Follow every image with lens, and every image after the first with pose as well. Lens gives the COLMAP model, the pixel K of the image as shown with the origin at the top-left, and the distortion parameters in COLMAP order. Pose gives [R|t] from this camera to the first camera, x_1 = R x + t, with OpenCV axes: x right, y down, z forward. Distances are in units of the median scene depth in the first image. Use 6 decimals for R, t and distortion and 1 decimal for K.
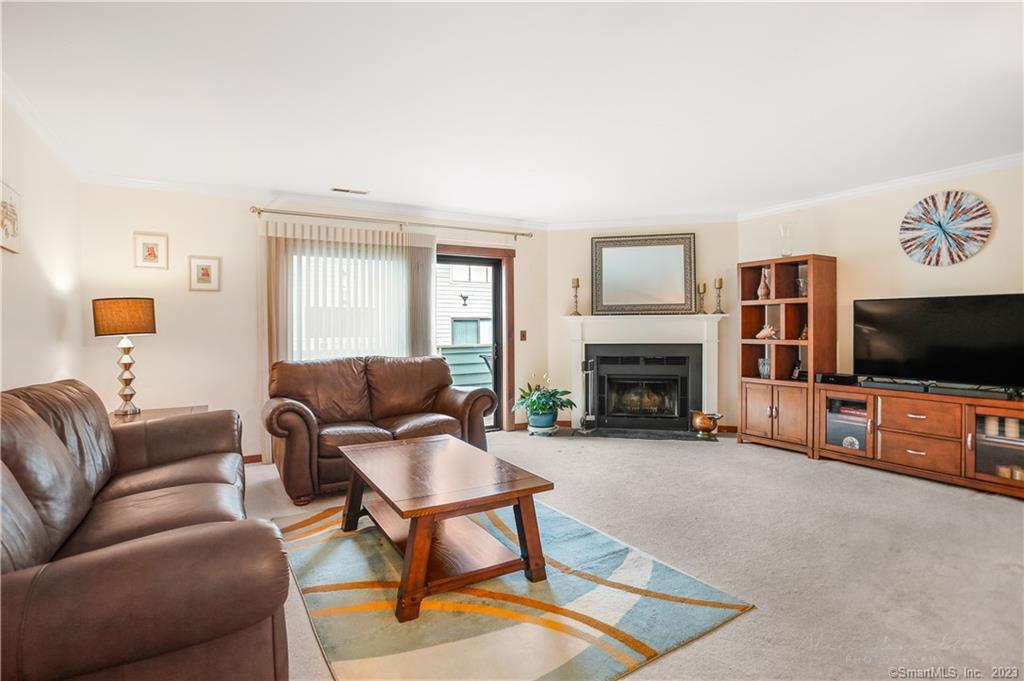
lens RADIAL K [[508.2, 0, 513.0], [0, 508.2, 336.1], [0, 0, 1]] dist [-0.061482, 0.034039]
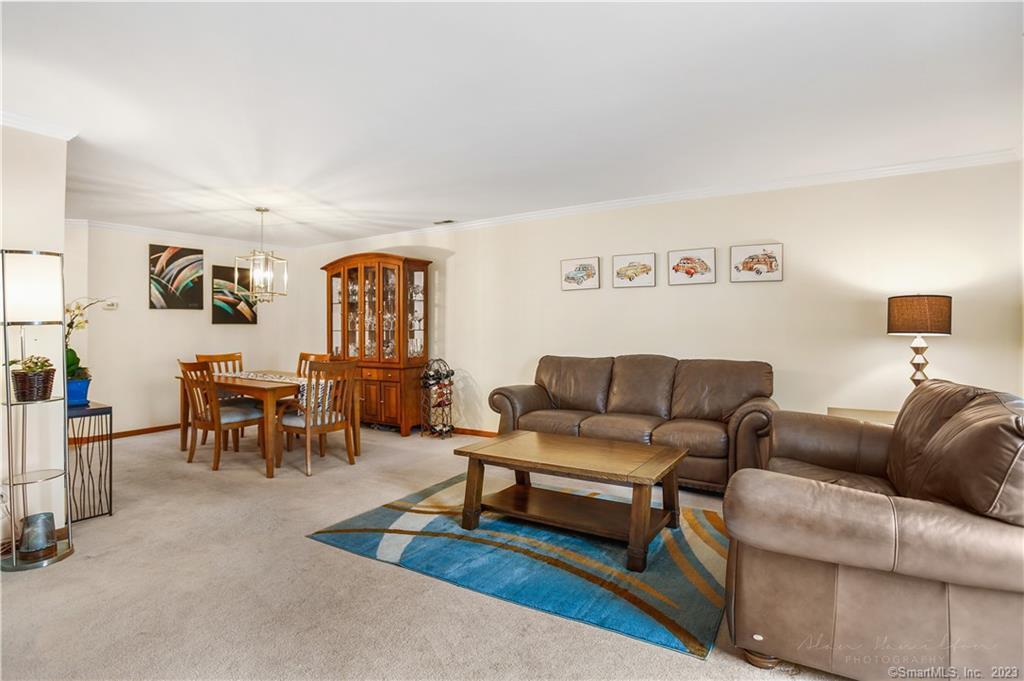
lens RADIAL K [[514.3, 0, 516.6], [0, 514.3, 324.5], [0, 0, 1]] dist [-0.078926, 0.029255]
pose [[-0.892302, 0.007991, -0.451368, 0.284092], [0.003886, 0.999942, 0.010022, -0.026828], [0.451422, 0.007189, -0.892282, 1.201870]]
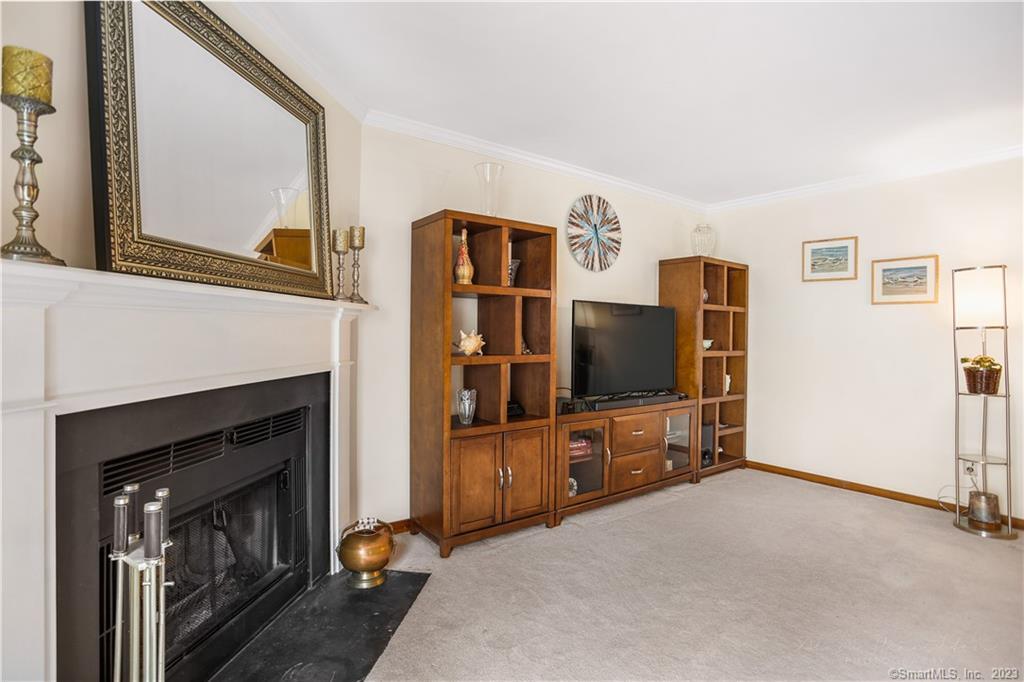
lens RADIAL K [[508.2, 0, 513.0], [0, 508.2, 336.6], [0, 0, 1]] dist [-0.061482, 0.034039]
pose [[-0.112464, -0.005986, 0.993638, -0.082486], [0.006661, 0.999955, 0.006778, -0.021326], [-0.993634, 0.007381, -0.112419, 1.153381]]
